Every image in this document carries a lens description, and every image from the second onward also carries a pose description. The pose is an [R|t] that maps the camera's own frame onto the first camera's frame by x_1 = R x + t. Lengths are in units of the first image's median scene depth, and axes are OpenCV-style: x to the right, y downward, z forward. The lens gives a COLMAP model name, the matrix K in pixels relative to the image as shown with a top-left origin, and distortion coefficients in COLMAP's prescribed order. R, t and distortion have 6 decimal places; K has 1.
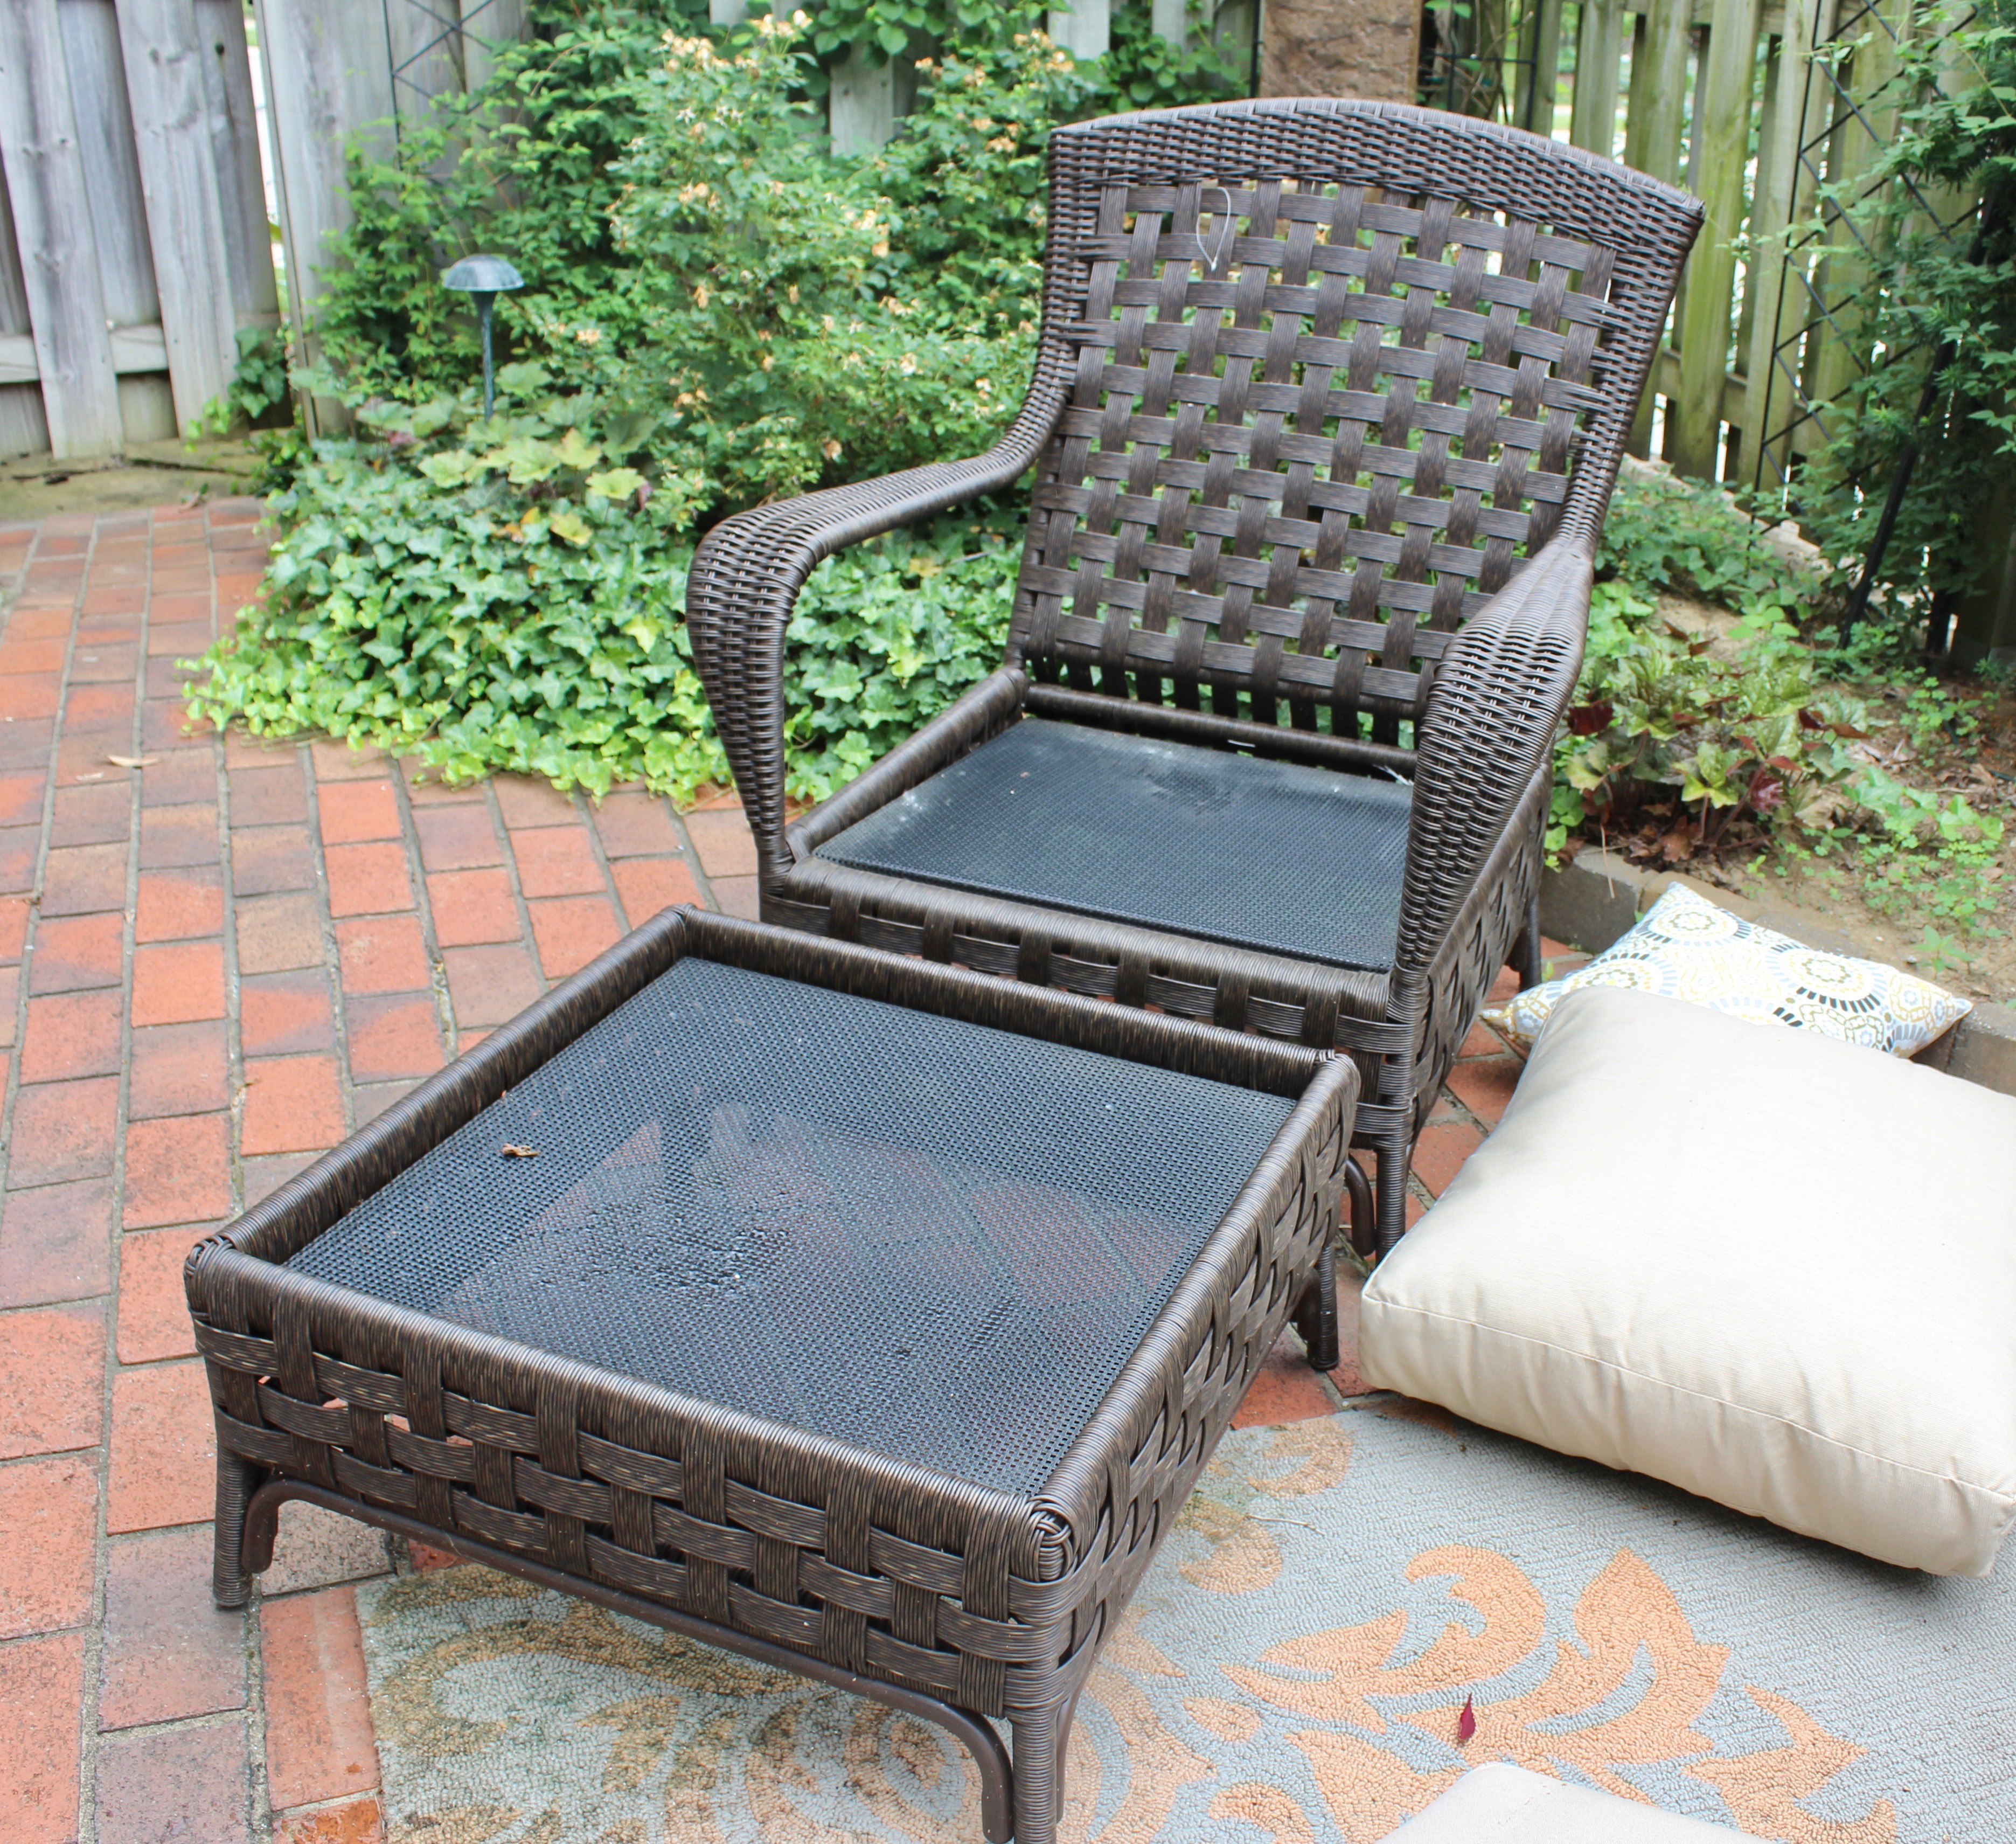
lens RADIAL K [[2314.2, 0, 1103.0], [0, 2314.2, 914.2], [0, 0, 1]] dist [-0.180668, 0.187824]
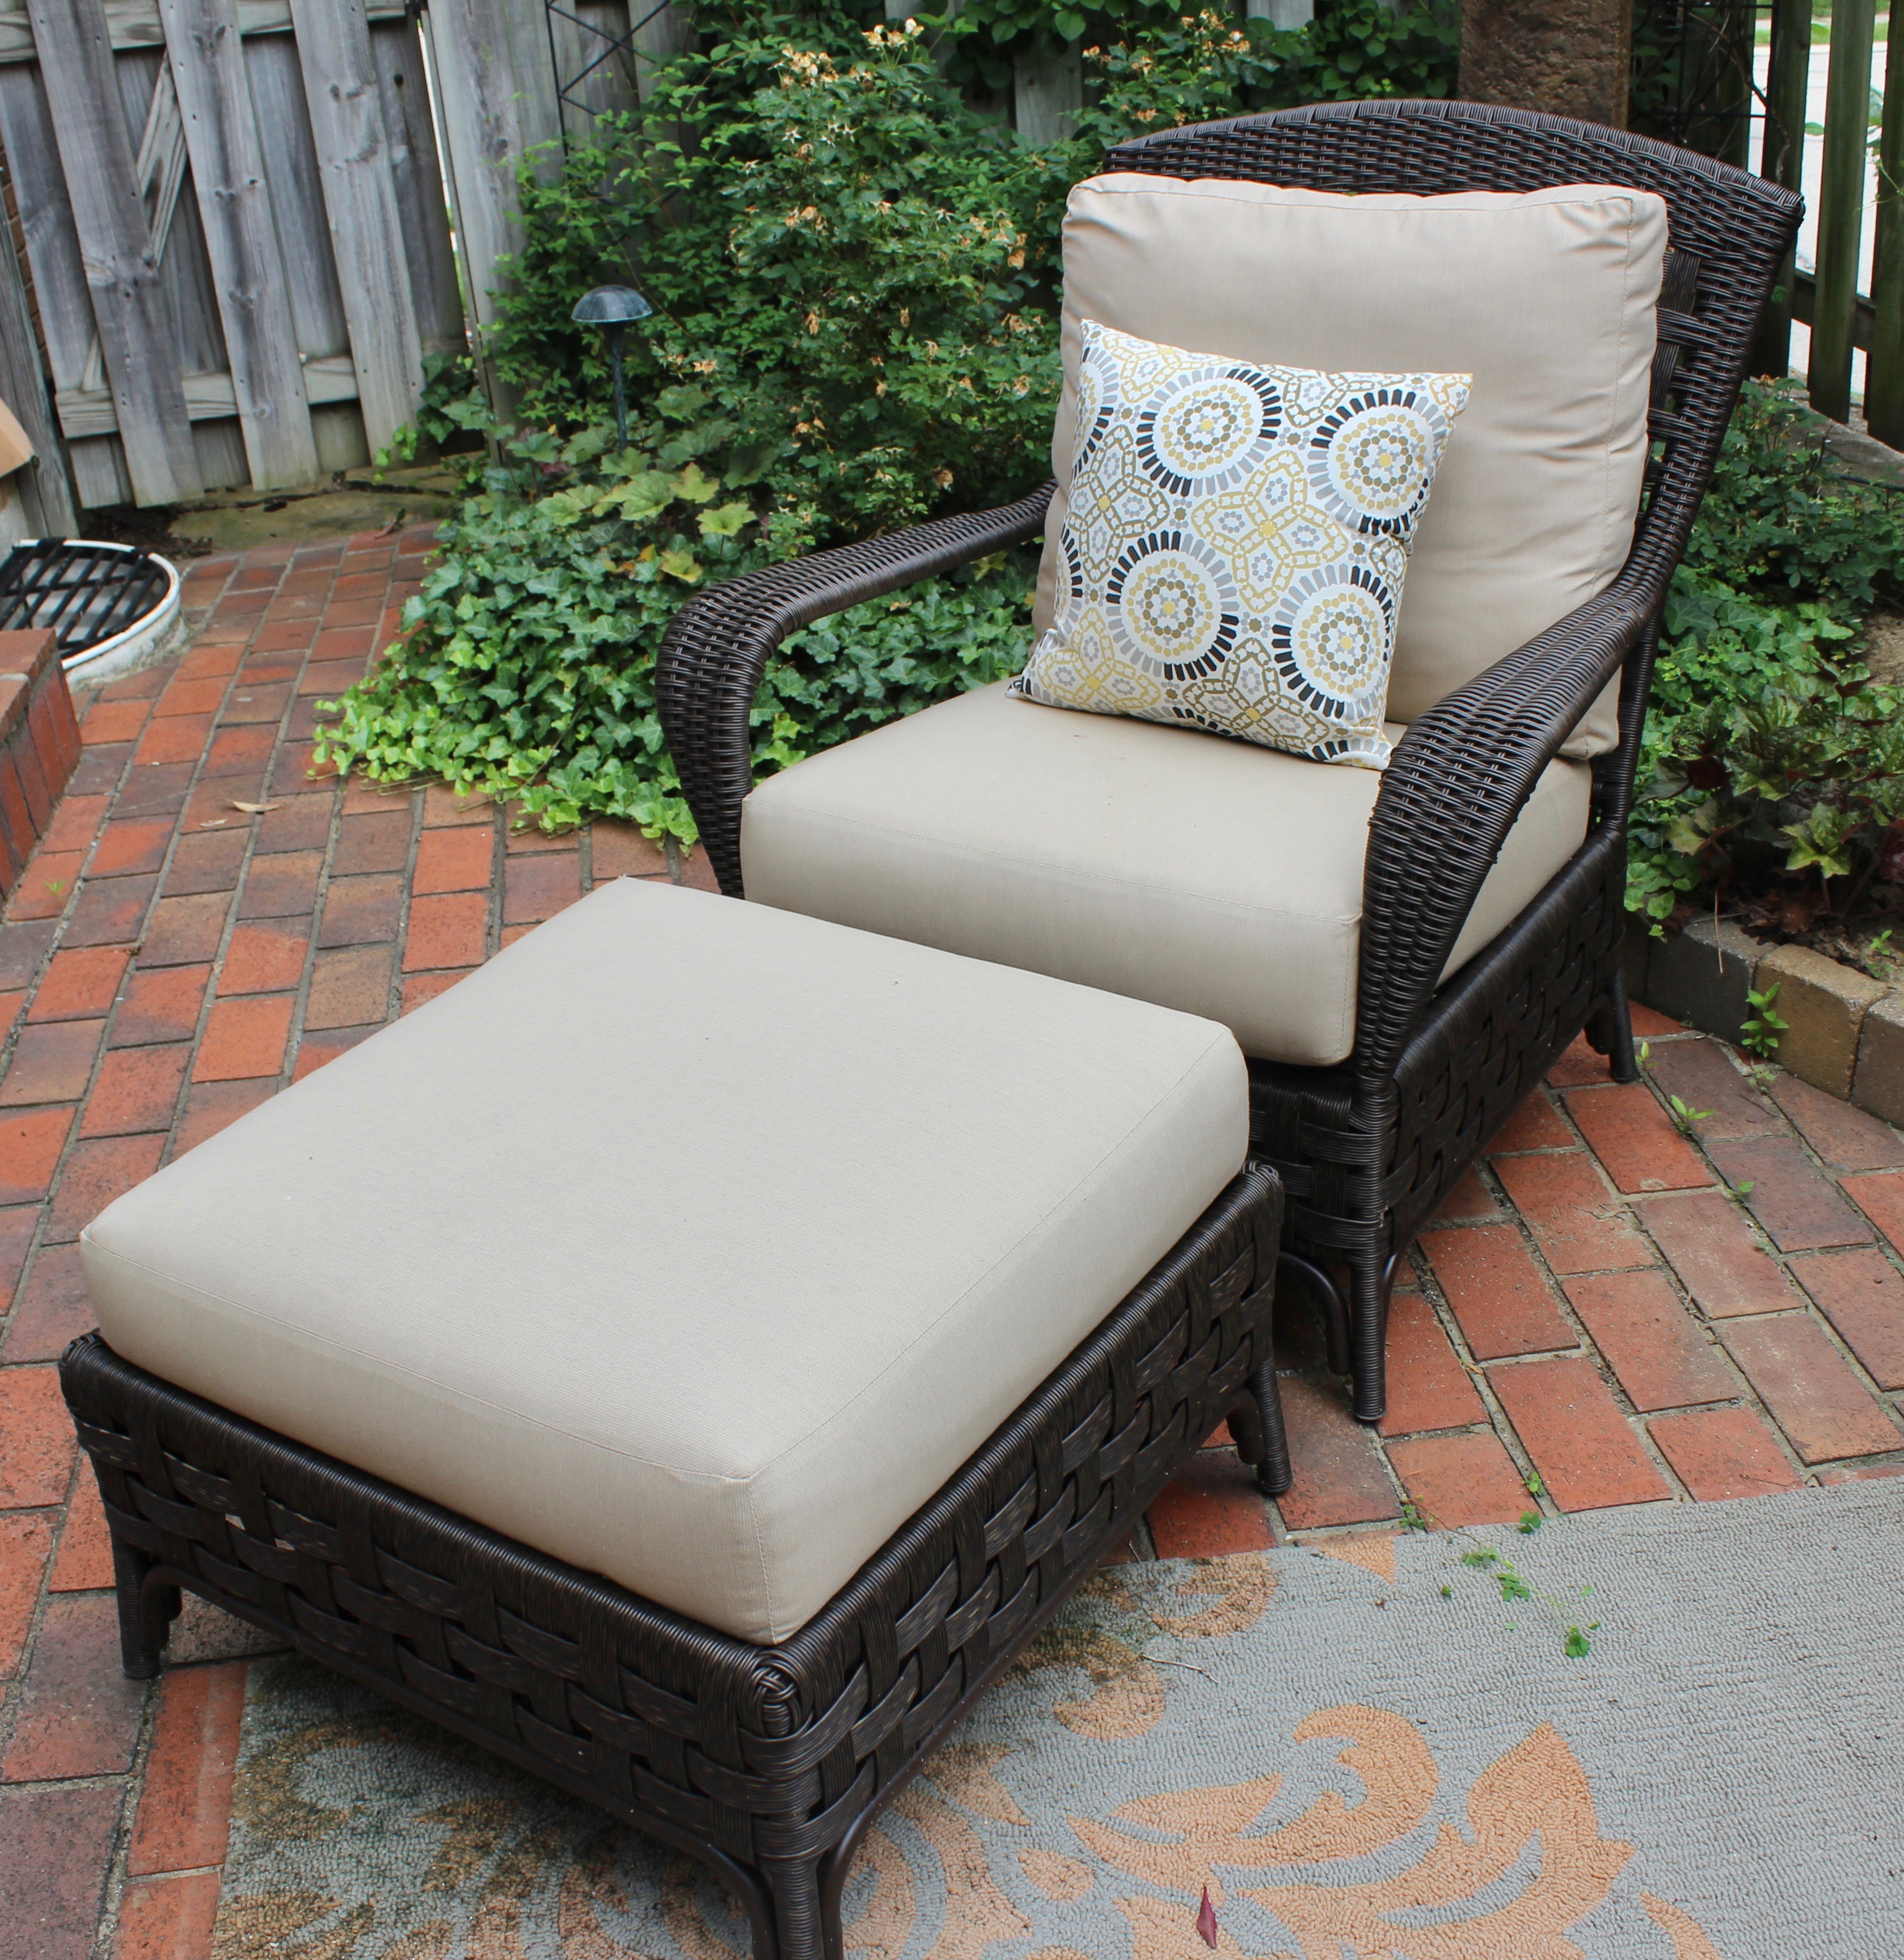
lens RADIAL K [[2423.5, 0, 952.0], [0, 2423.5, 980.0], [0, 0, 1]] dist [-0.183245, 0.191818]
pose [[0.972980, 0.016940, -0.230266, 0.128106], [-0.008451, 0.999249, 0.037805, -0.033212], [0.230734, -0.034837, 0.972393, 0.015863]]
